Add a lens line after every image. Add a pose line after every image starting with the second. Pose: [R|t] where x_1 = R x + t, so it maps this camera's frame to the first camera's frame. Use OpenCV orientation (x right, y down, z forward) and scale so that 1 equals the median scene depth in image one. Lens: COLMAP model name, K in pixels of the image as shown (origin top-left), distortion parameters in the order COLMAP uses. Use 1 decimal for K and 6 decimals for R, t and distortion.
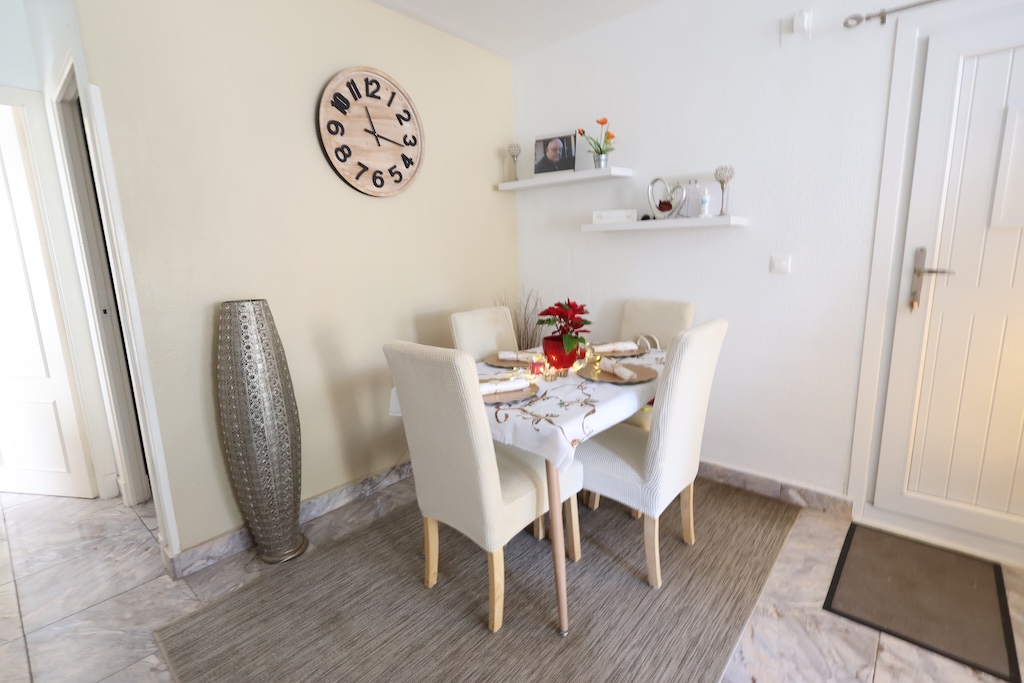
lens RADIAL K [[473.7, 0, 511.6], [0, 473.7, 341.0], [0, 0, 1]] dist [-0.001909, 0.000917]
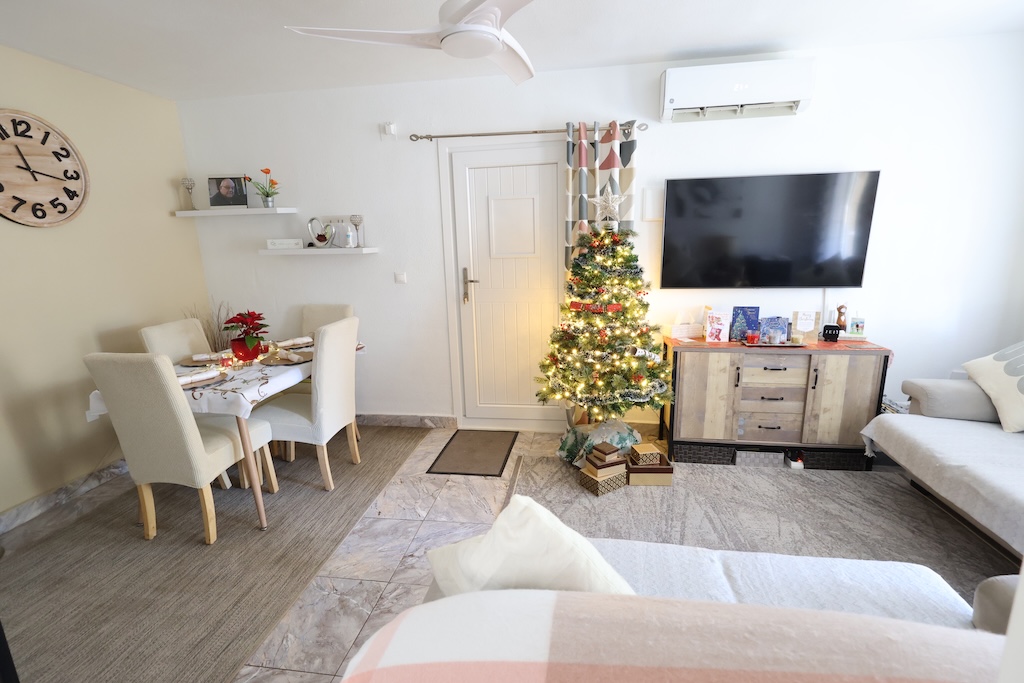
lens RADIAL K [[473.7, 0, 515.3], [0, 473.7, 341.1], [0, 0, 1]] dist [-0.001909, 0.000917]
pose [[0.842132, -0.106628, 0.528625, 0.035232], [0.100965, 0.994099, 0.039674, 0.023485], [-0.529736, 0.019962, 0.847928, -0.533787]]
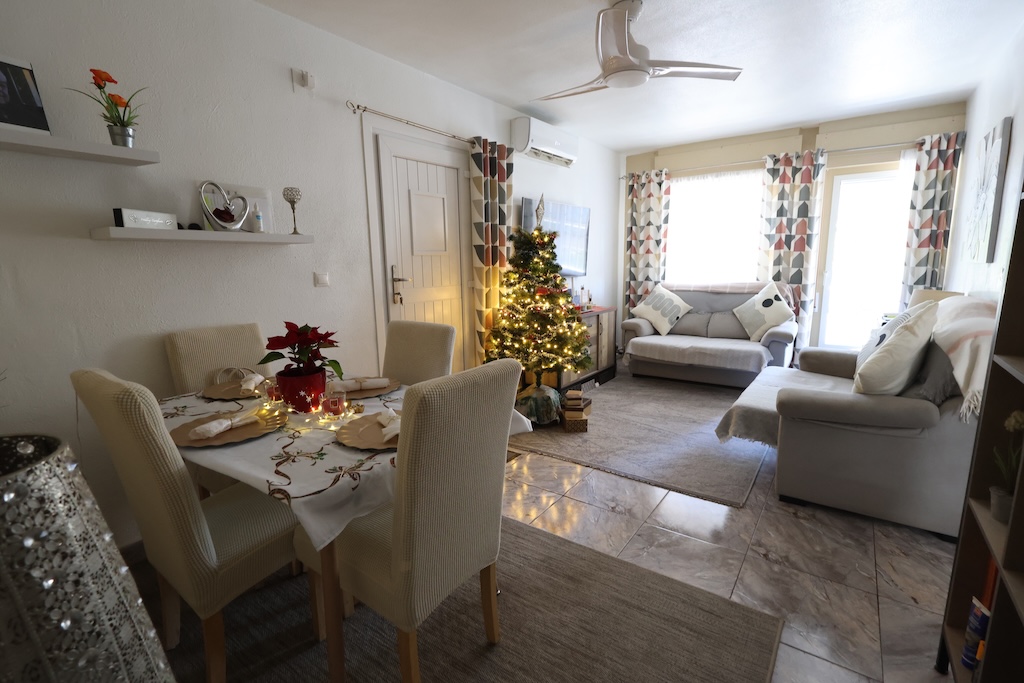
lens RADIAL K [[473.7, 0, 516.6], [0, 473.7, 337.8], [0, 0, 1]] dist [-0.001909, 0.000917]
pose [[-0.106548, -0.135188, 0.985074, -0.671110], [0.199908, 0.967572, 0.154409, -0.105601], [-0.974004, 0.213376, -0.076068, 0.650033]]
